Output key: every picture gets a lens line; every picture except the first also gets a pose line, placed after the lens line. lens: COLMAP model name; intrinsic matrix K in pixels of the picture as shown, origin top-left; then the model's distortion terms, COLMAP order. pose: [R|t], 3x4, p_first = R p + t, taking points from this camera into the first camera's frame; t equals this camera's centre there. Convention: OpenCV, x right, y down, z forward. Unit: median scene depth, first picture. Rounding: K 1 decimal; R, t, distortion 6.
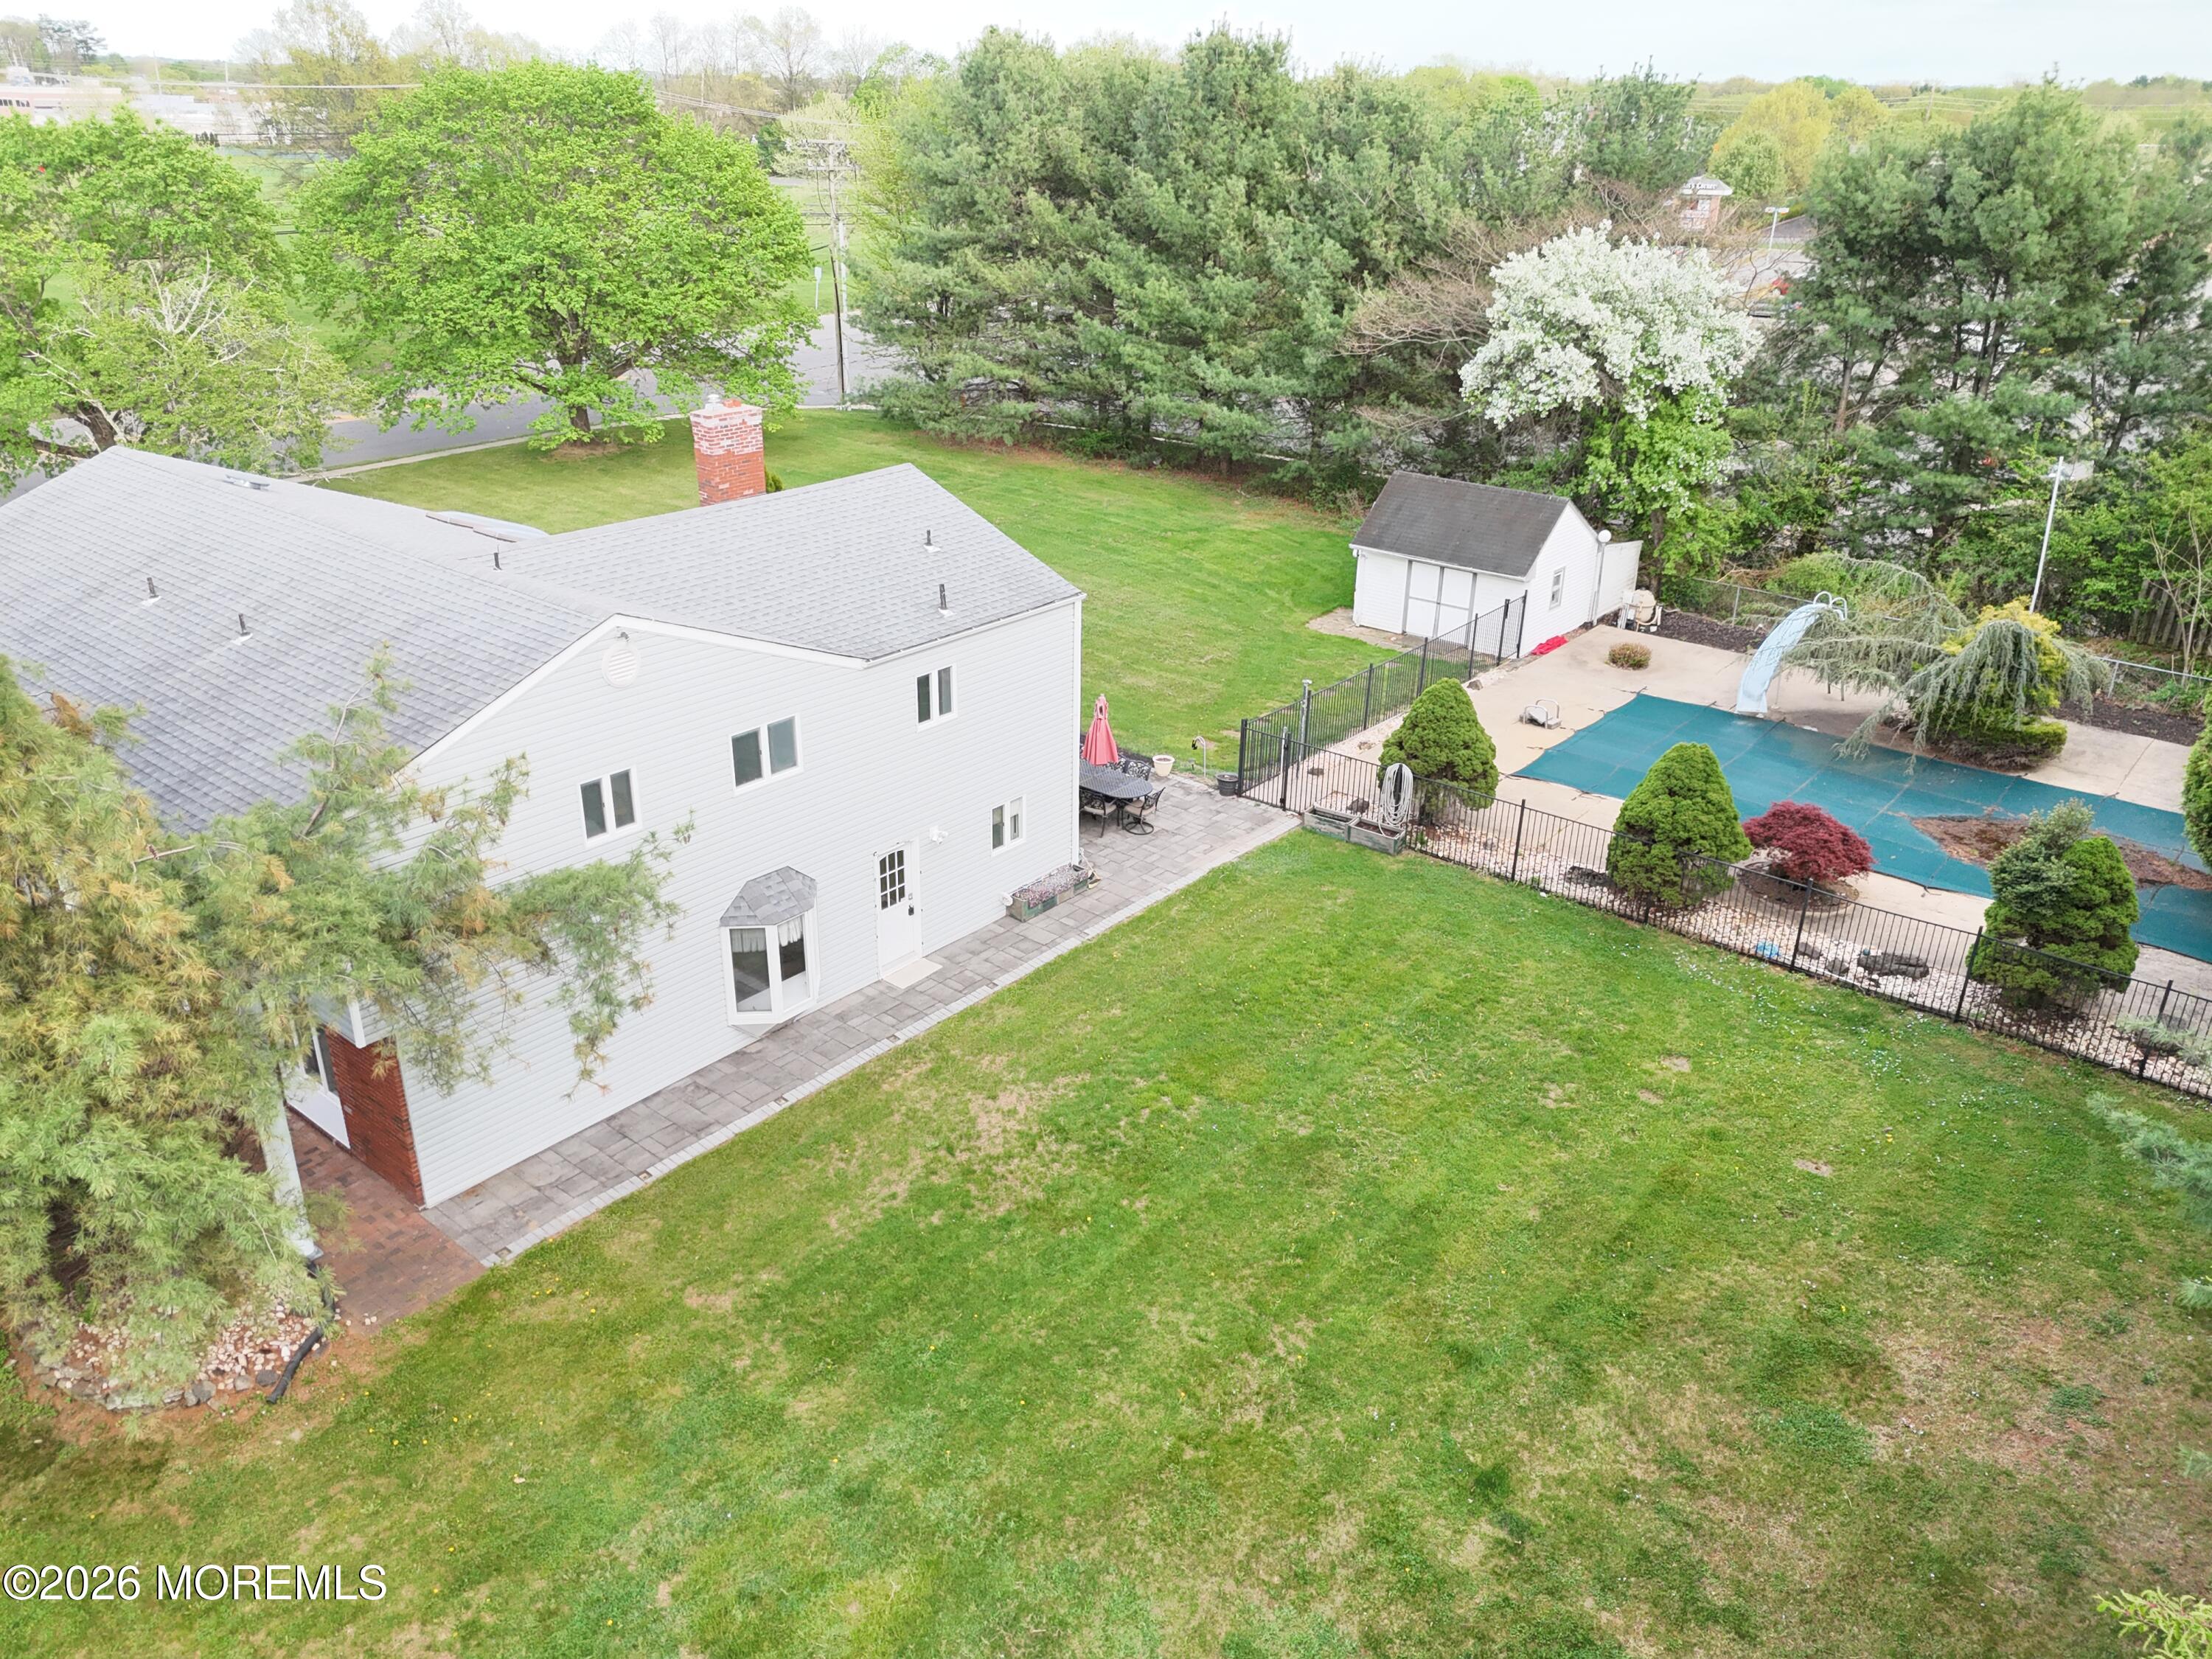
lens RADIAL K [[1629.6, 0, 1106.0], [0, 1629.6, 829.5], [0, 0, 1]] dist [0.071130, -0.067060]
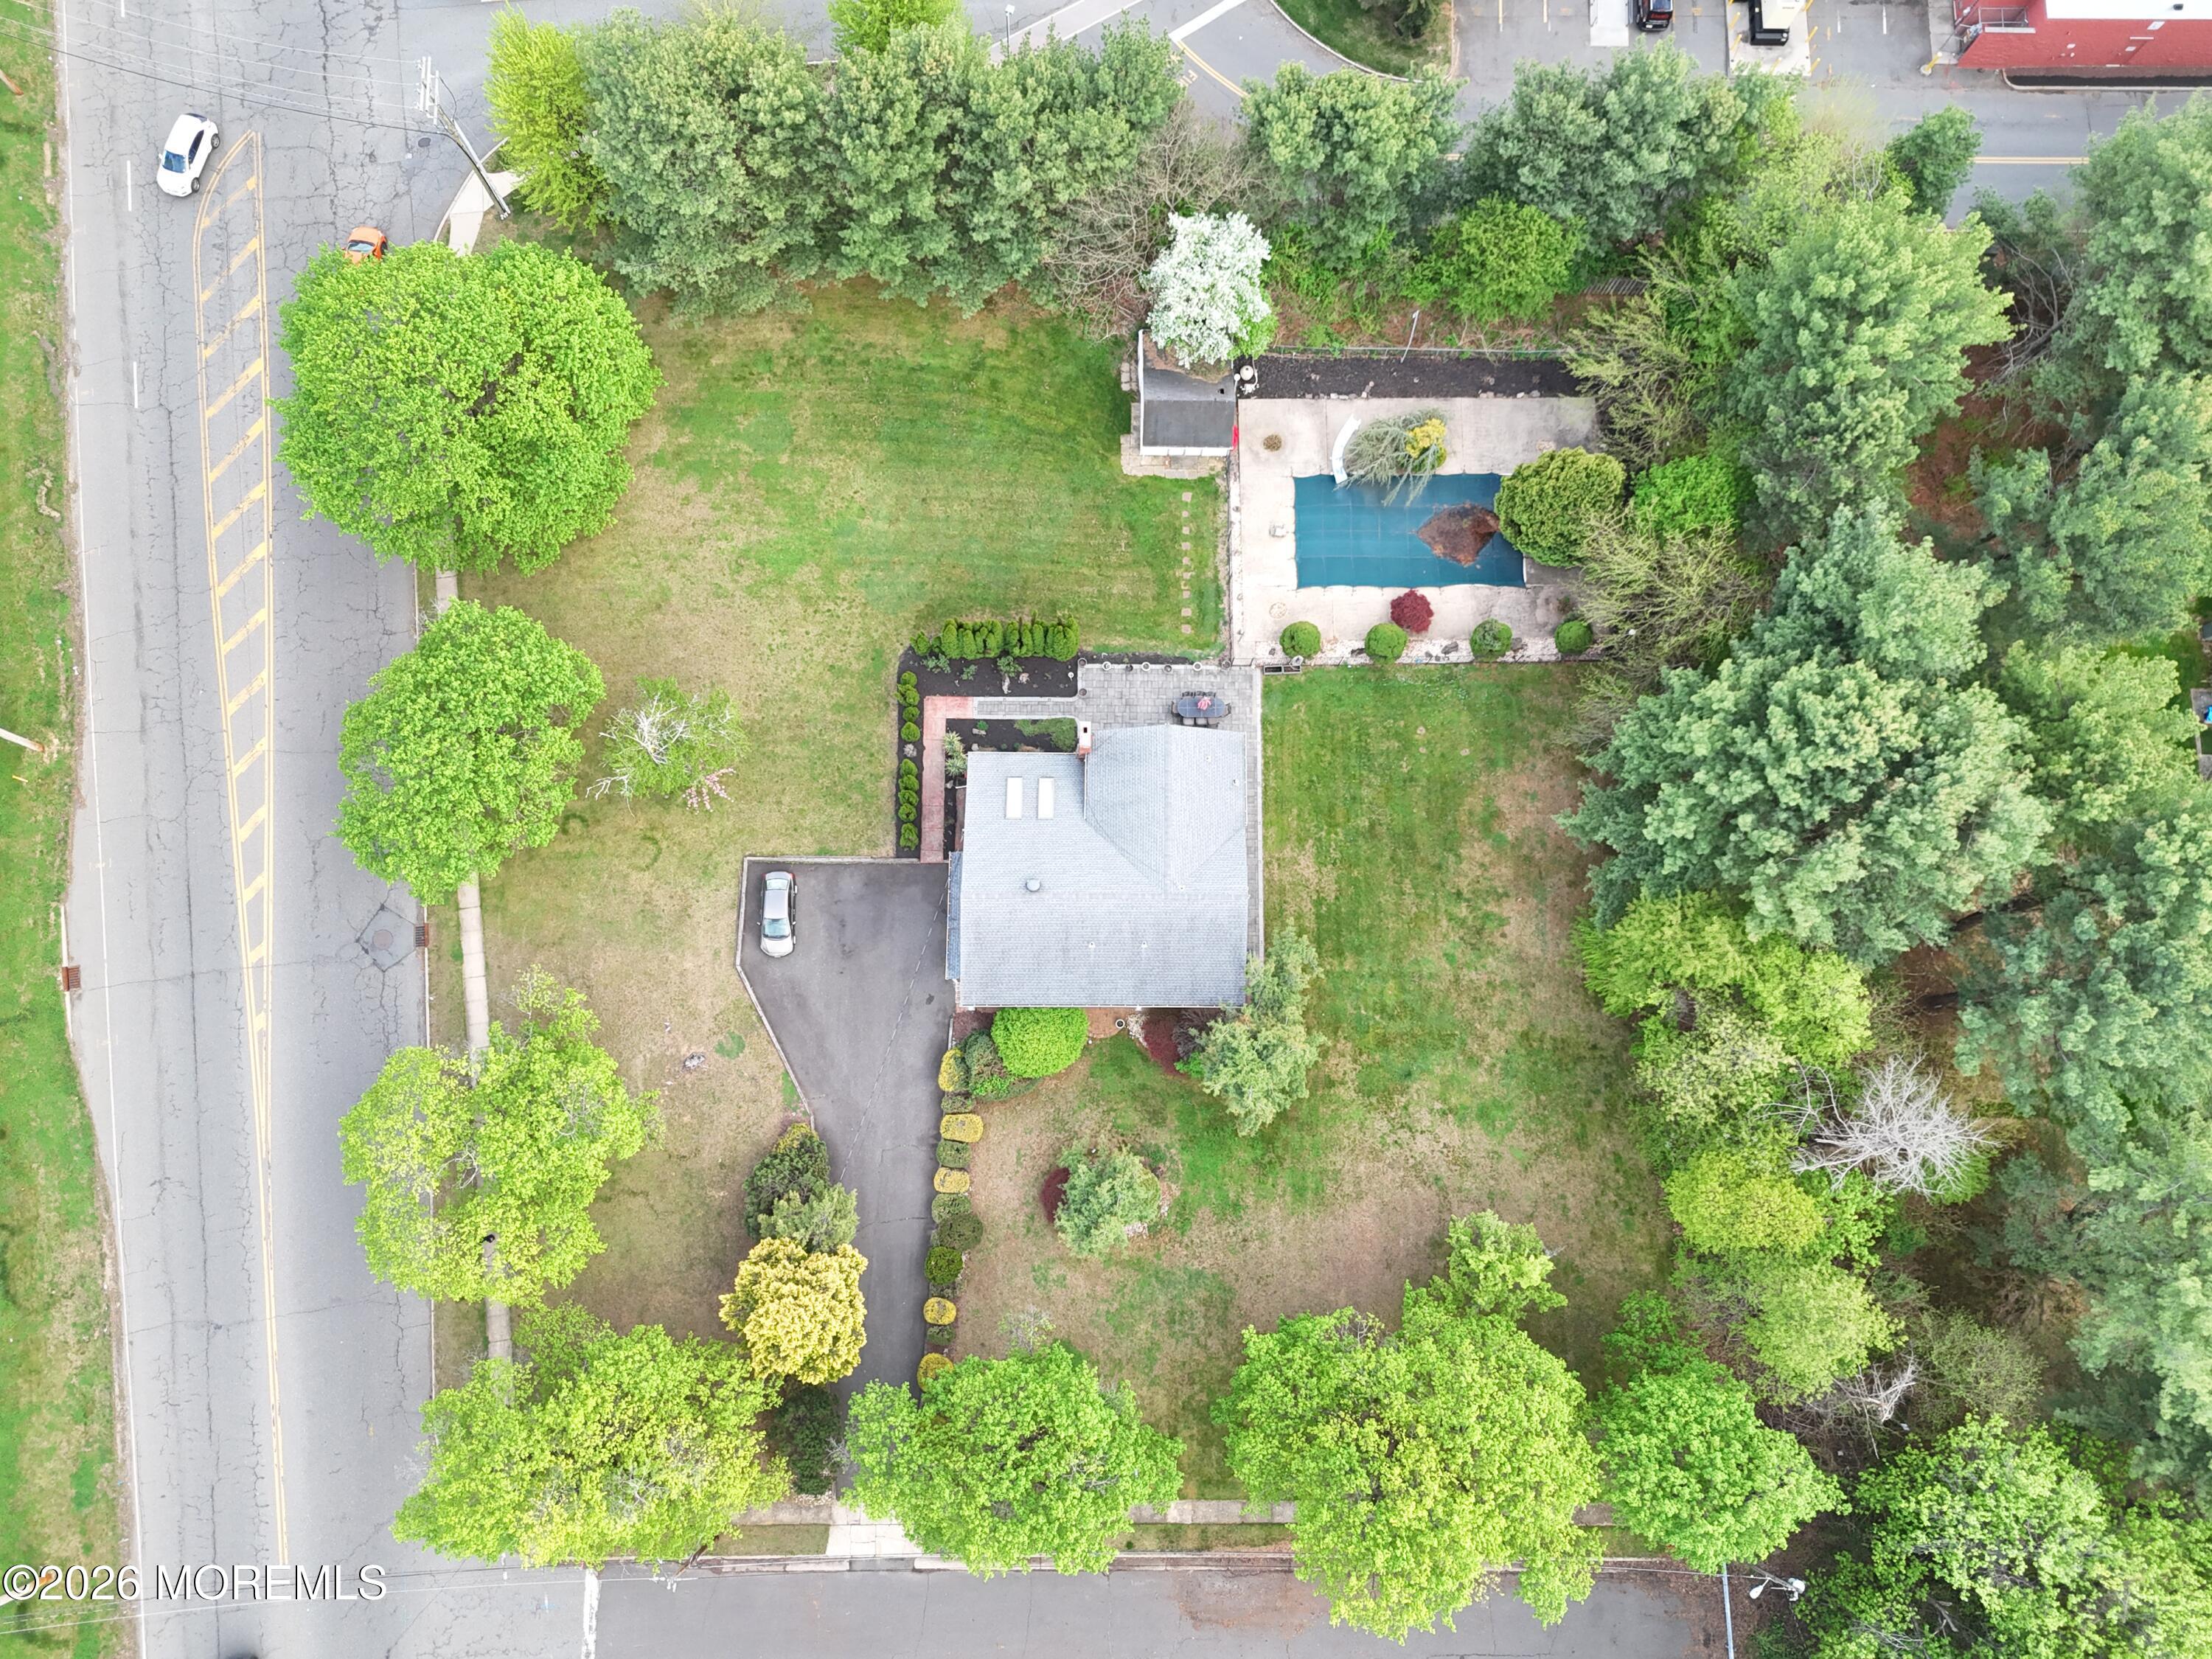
lens RADIAL K [[1629.6, 0, 1106.0], [0, 1629.6, 829.5], [0, 0, 1]] dist [0.071130, -0.067060]
pose [[0.770808, -0.624594, 0.125444, -0.649216], [0.251033, 0.478764, 0.841289, -2.454117], [-0.585523, -0.616982, 0.525829, -0.529468]]
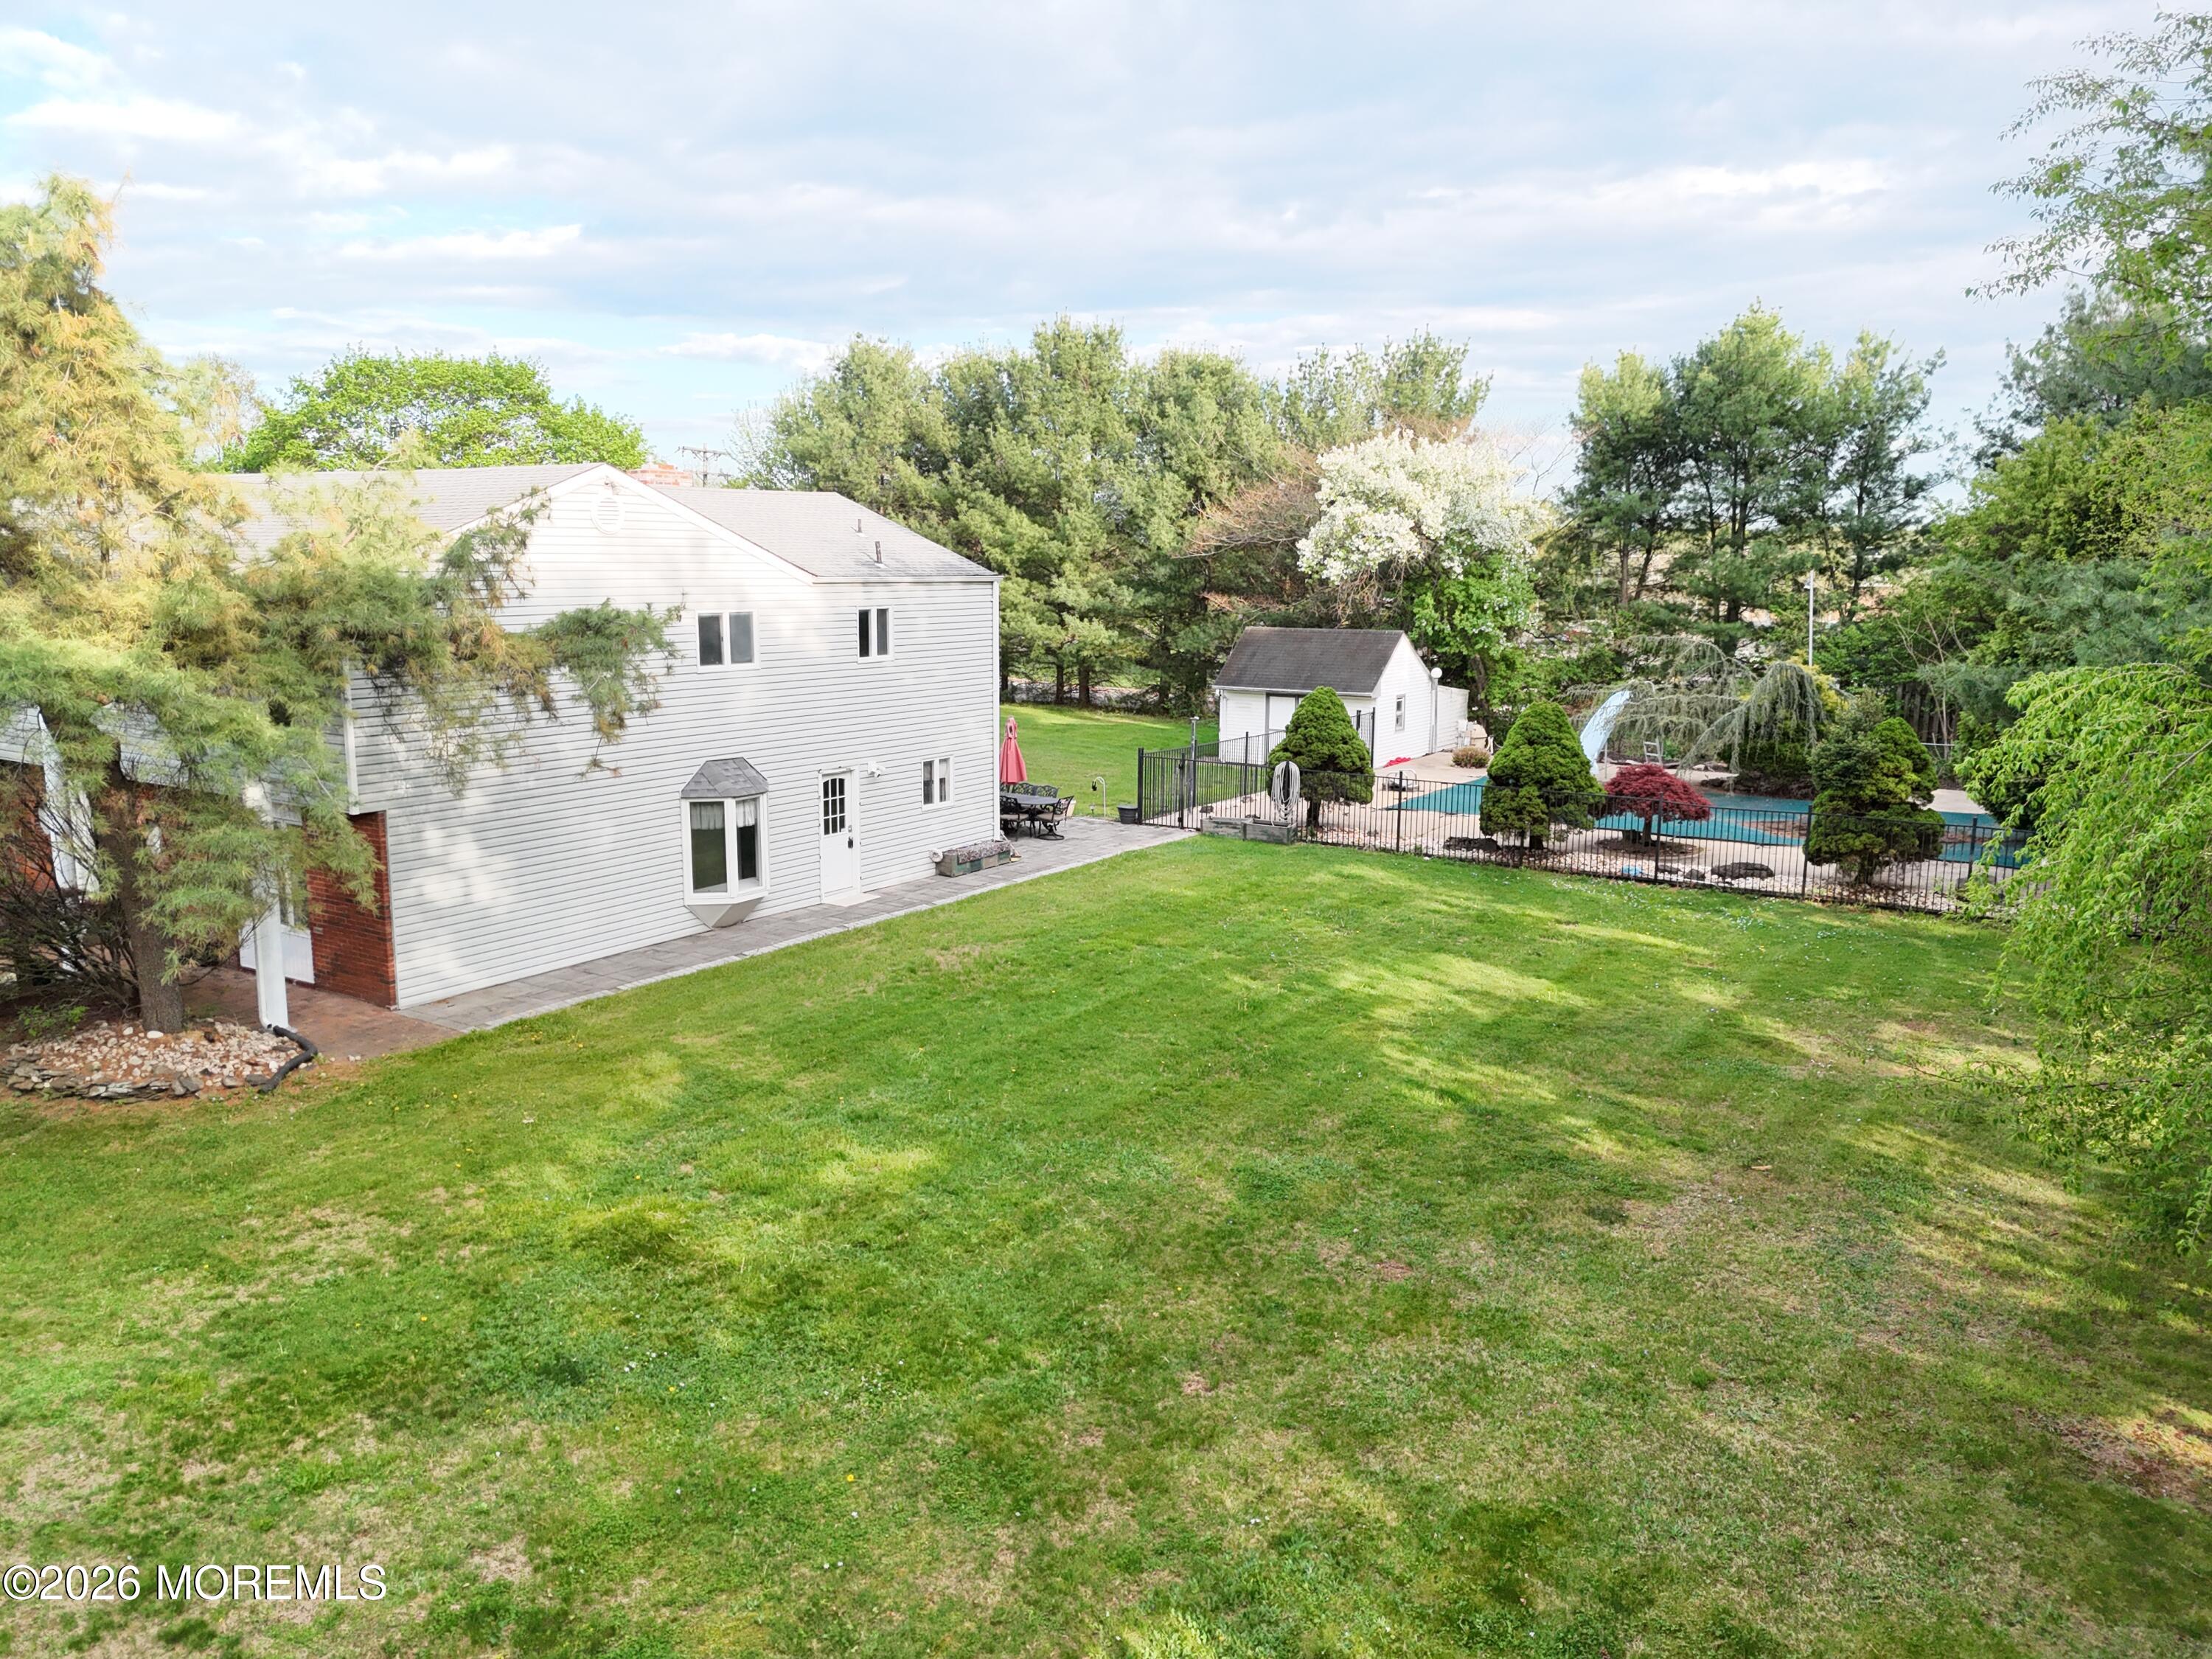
lens RADIAL K [[1628.3, 0, 1106.0], [0, 1628.3, 829.5], [0, 0, 1]] dist [0.091187, -0.127791]
pose [[0.993961, -0.025744, 0.106675, -0.059088], [0.052252, 0.965851, -0.253775, 0.277989], [-0.096499, 0.257816, 0.961363, -0.028516]]
